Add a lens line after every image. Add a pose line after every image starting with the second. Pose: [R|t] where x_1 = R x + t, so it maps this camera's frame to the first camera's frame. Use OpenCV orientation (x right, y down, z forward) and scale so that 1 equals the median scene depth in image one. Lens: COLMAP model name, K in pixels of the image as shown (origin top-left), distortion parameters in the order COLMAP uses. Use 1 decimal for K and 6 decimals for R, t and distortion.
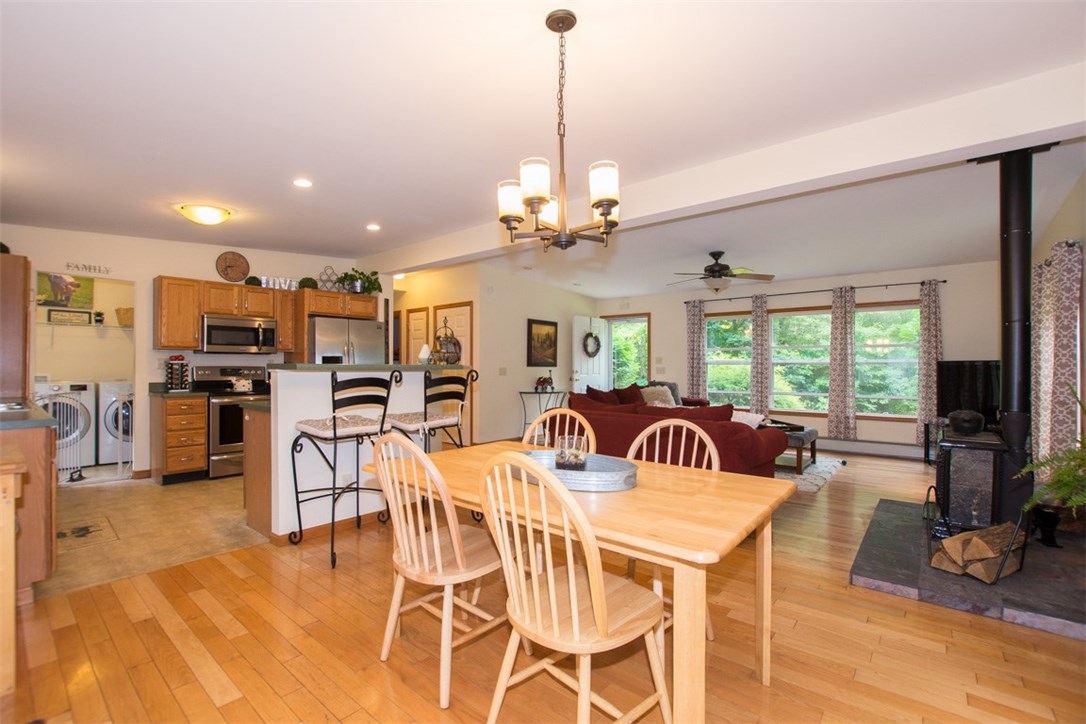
lens RADIAL K [[477.5, 0, 539.1], [0, 477.5, 365.6], [0, 0, 1]] dist [-0.031637, -0.000099]
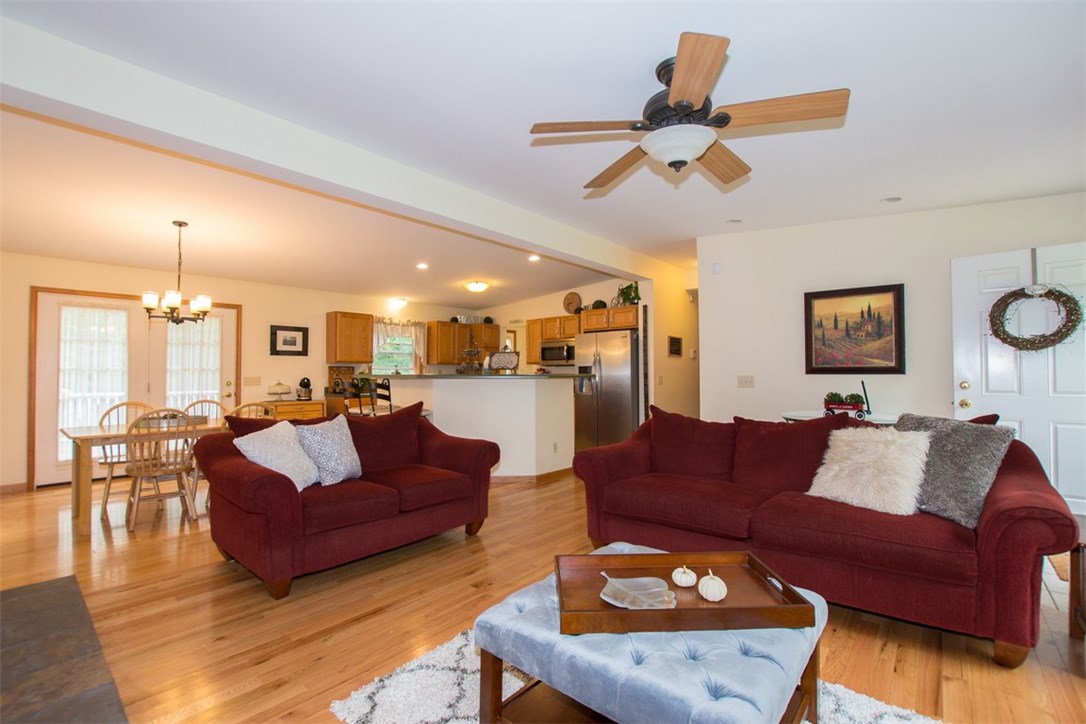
lens RADIAL K [[477.5, 0, 539.1], [0, 477.5, 365.6], [0, 0, 1]] dist [-0.031637, -0.000099]
pose [[-0.016784, -0.017848, -0.999700, 0.776779], [0.007219, 0.999812, -0.017972, -0.001380], [0.999833, -0.007519, -0.016652, 0.949431]]
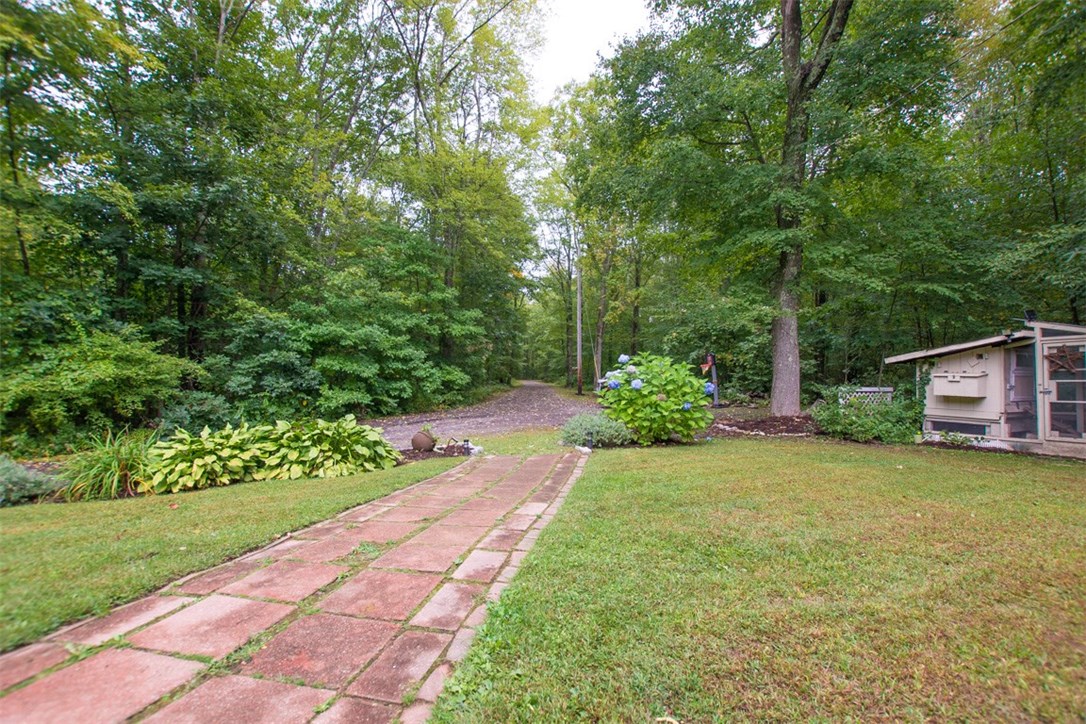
lens RADIAL K [[477.5, 0, 539.1], [0, 477.5, 365.6], [0, 0, 1]] dist [-0.031637, -0.000099]
pose [[0.536047, 0.030628, 0.843632, 0.954697], [-0.013055, 0.999523, -0.027992, 0.210367], [-0.844087, 0.003992, 0.536191, 1.816046]]
